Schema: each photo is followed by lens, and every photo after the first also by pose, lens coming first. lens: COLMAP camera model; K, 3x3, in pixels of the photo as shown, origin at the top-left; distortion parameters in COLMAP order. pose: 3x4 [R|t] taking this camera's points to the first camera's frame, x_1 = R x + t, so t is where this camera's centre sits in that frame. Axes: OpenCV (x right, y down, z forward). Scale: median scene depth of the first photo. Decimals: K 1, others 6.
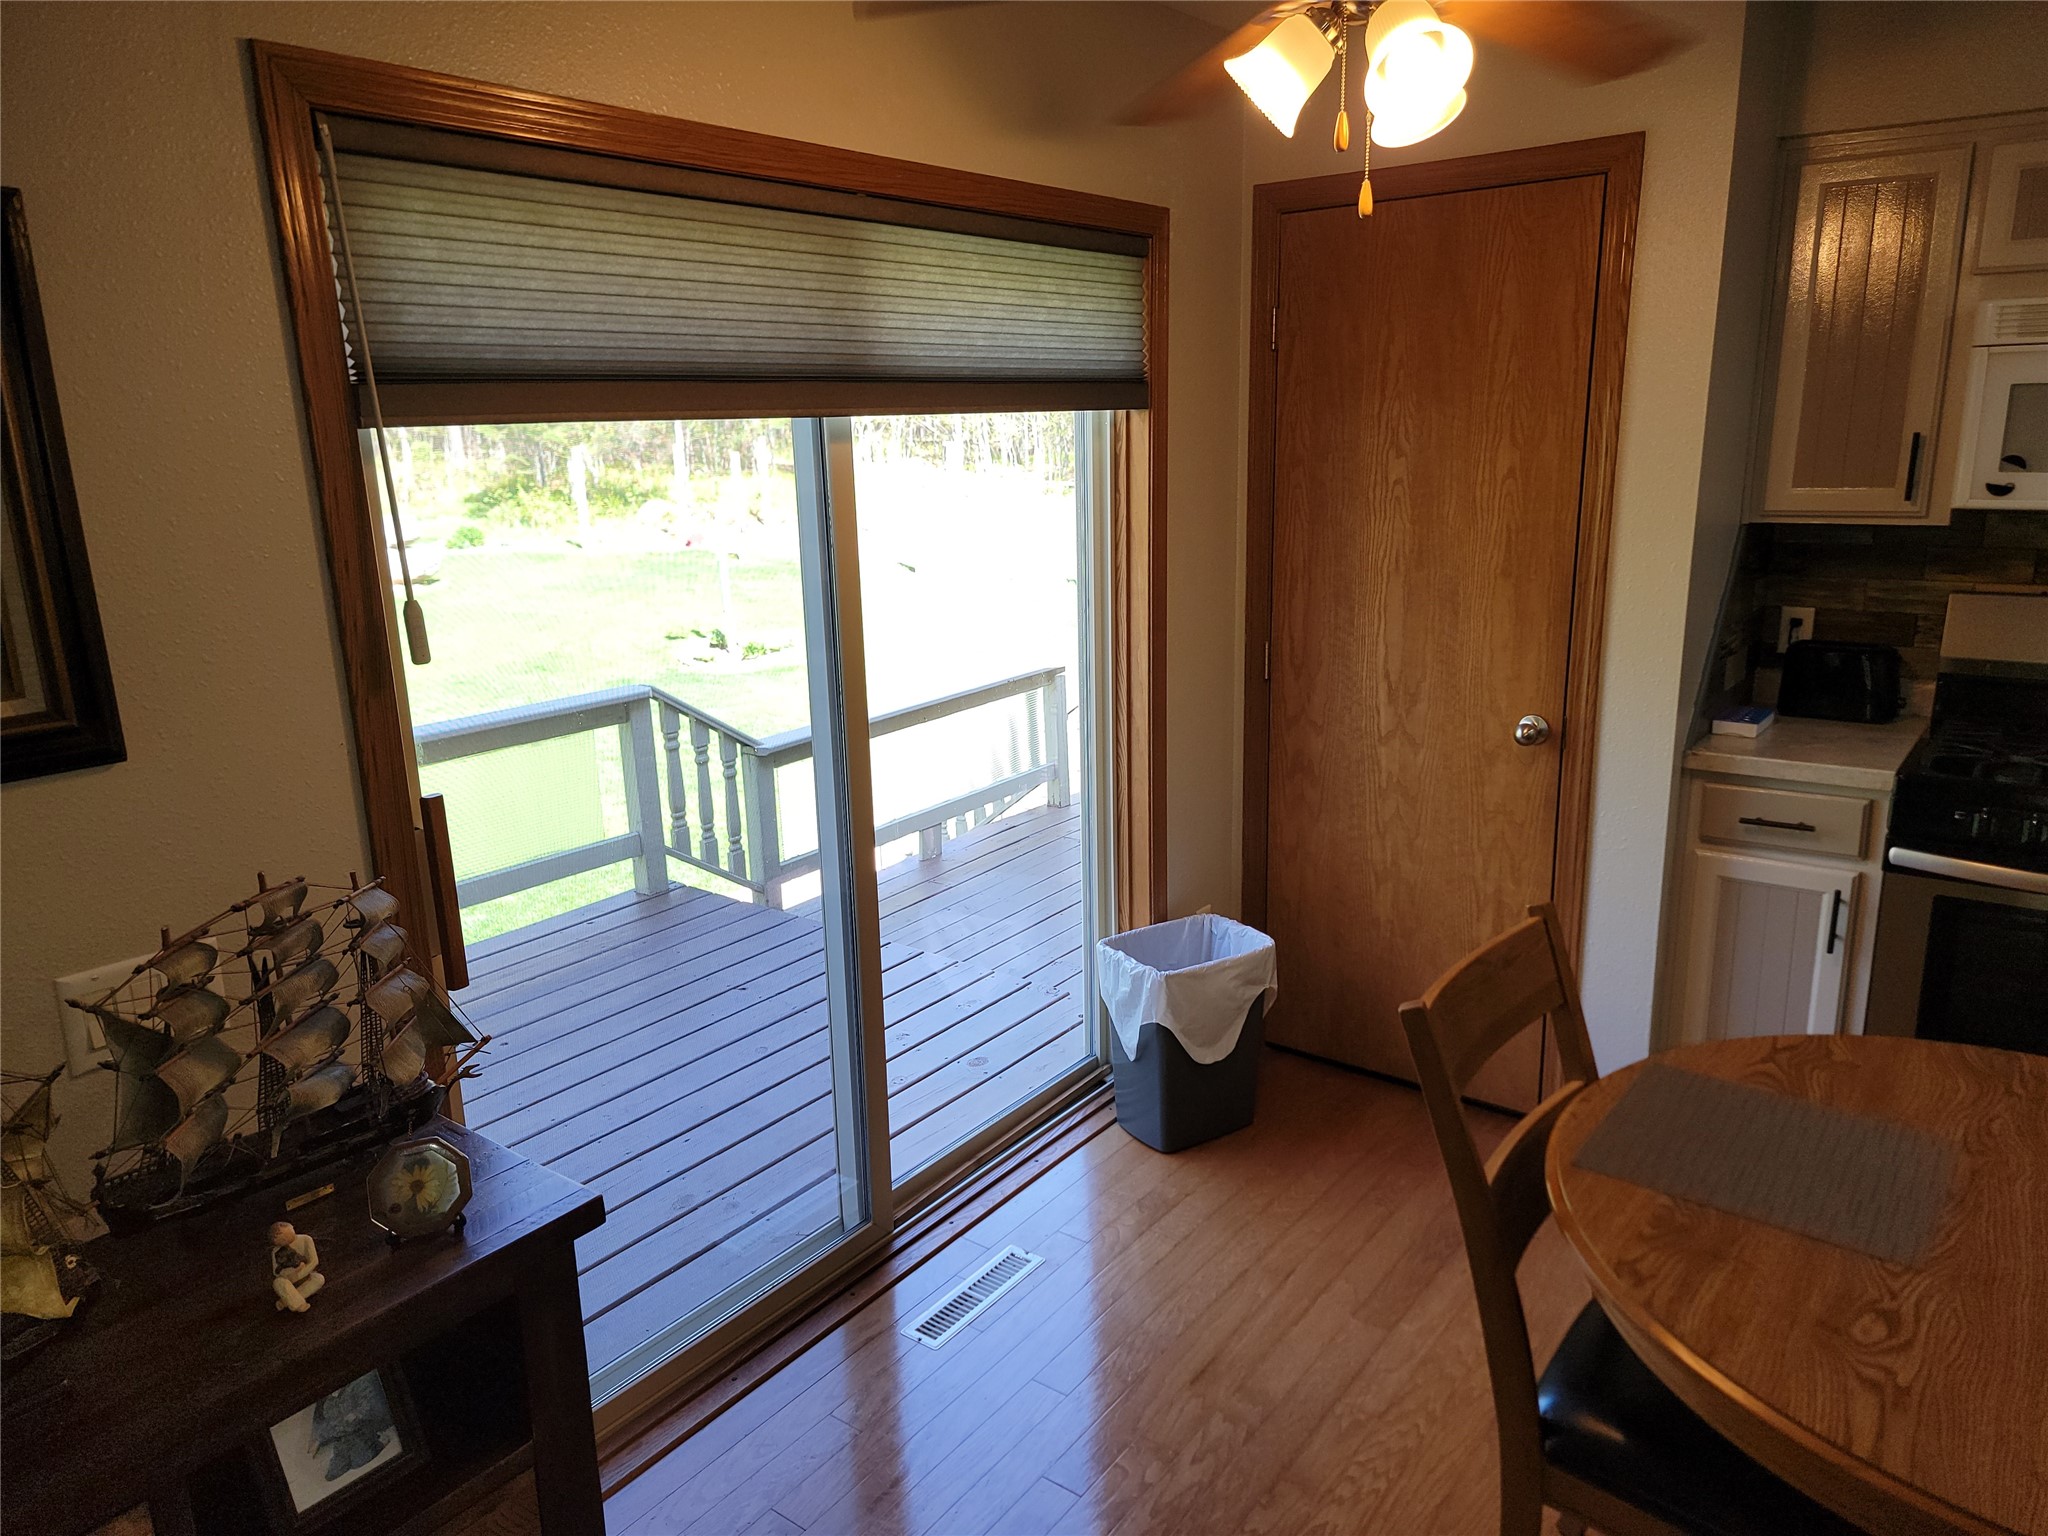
lens RADIAL K [[1412.2, 0, 1024.0], [0, 1412.2, 768.0], [0, 0, 1]] dist [0.094050, -0.077899]
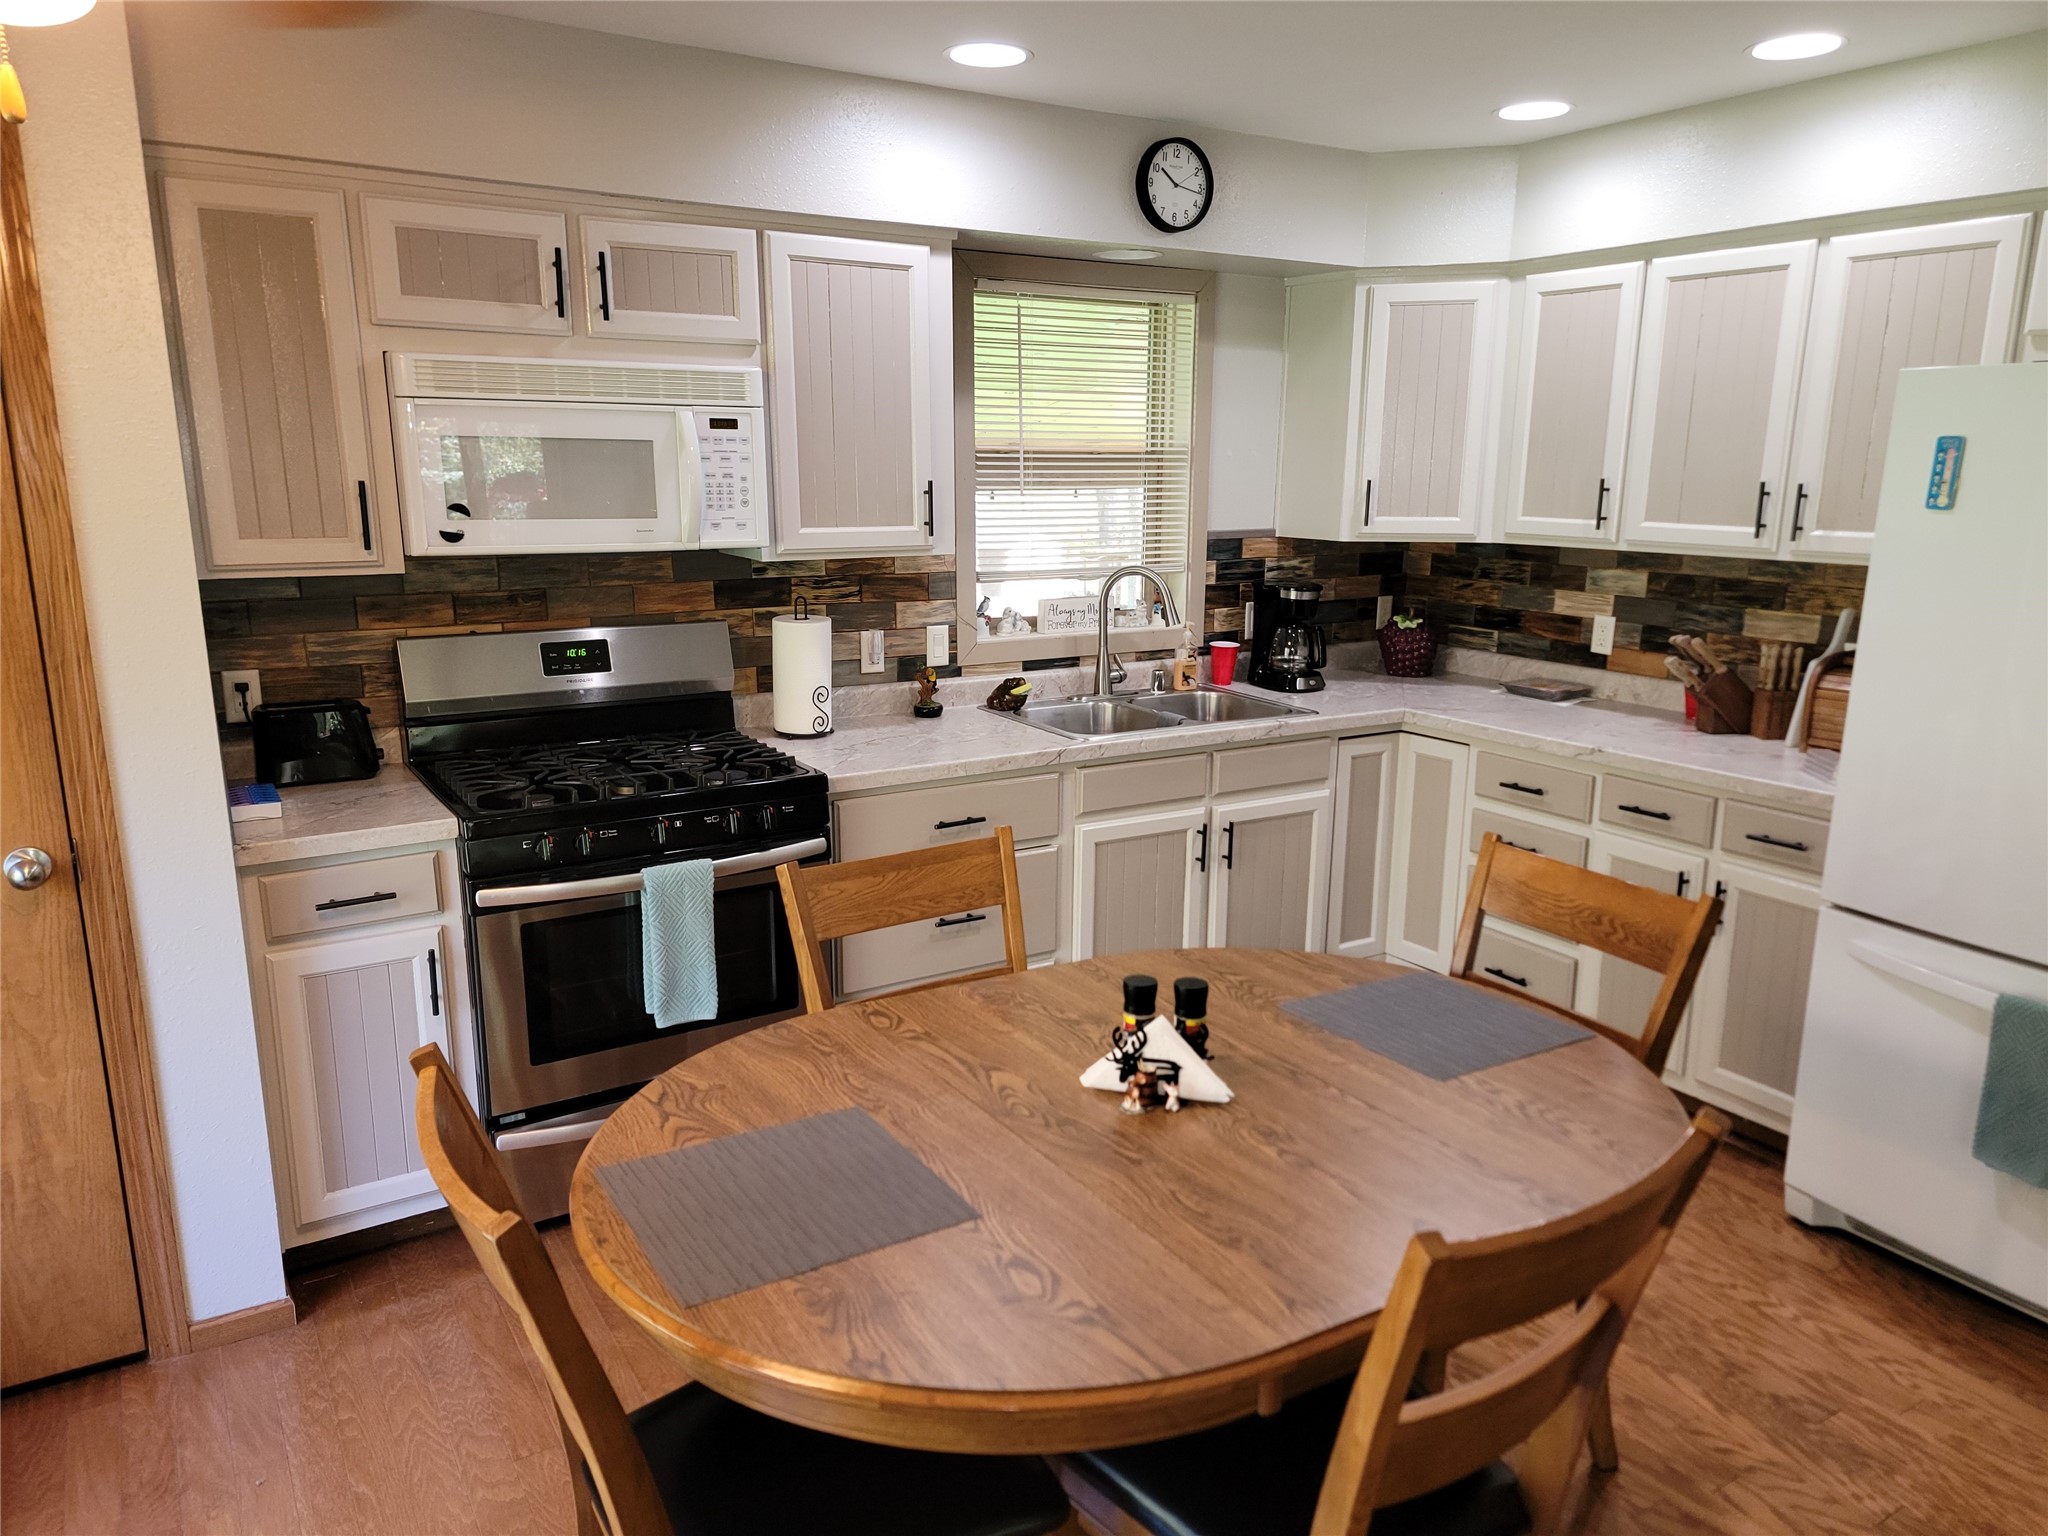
lens RADIAL K [[1418.3, 0, 1030.7], [0, 1418.3, 779.5], [0, 0, 1]] dist [0.091621, -0.067207]
pose [[0.347637, -0.184358, 0.919326, -0.159638], [0.212246, 0.970501, 0.114361, -0.049606], [-0.913291, 0.155367, 0.376512, 0.242569]]
